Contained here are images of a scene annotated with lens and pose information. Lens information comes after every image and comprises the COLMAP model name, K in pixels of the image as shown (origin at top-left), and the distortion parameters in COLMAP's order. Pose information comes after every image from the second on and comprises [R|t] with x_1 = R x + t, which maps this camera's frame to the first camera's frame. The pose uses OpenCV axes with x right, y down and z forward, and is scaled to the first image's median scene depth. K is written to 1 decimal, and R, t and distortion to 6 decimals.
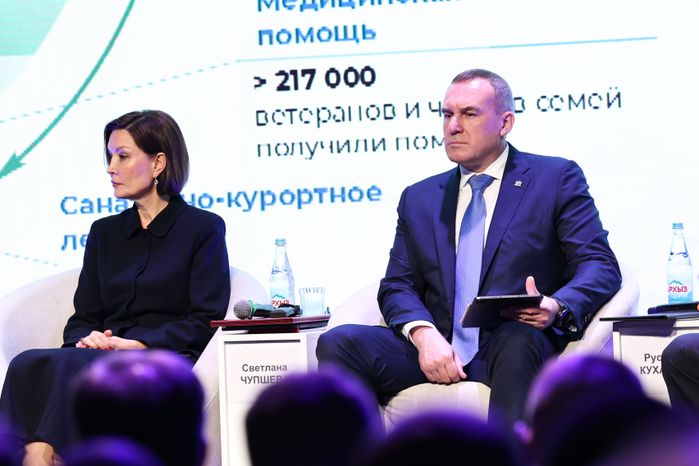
lens RADIAL K [[3243.6, 0, 351.7], [0, 3243.6, 235.9], [0, 0, 1]] dist [-2.557045, 0.000000]
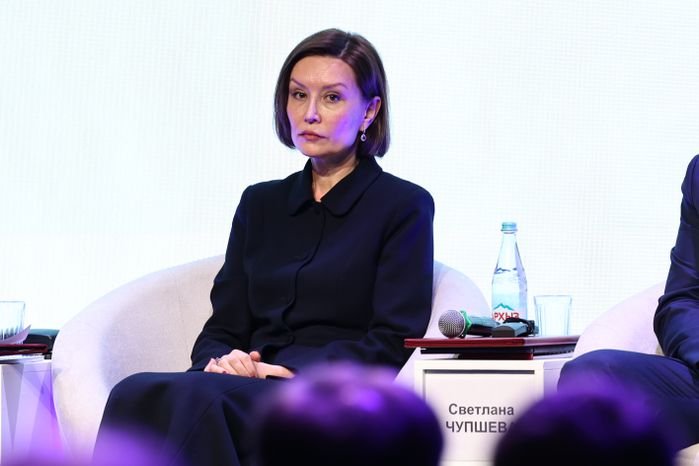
lens RADIAL K [[3542.6, 0, 349.0], [0, 3542.6, 233.1], [0, 0, 1]] dist [0.993643, 0.000000]
pose [[0.996677, 0.026495, -0.077024, 0.002297], [-0.025752, 0.999612, 0.010618, -0.004097], [0.077275, -0.008599, 0.996973, 0.241739]]
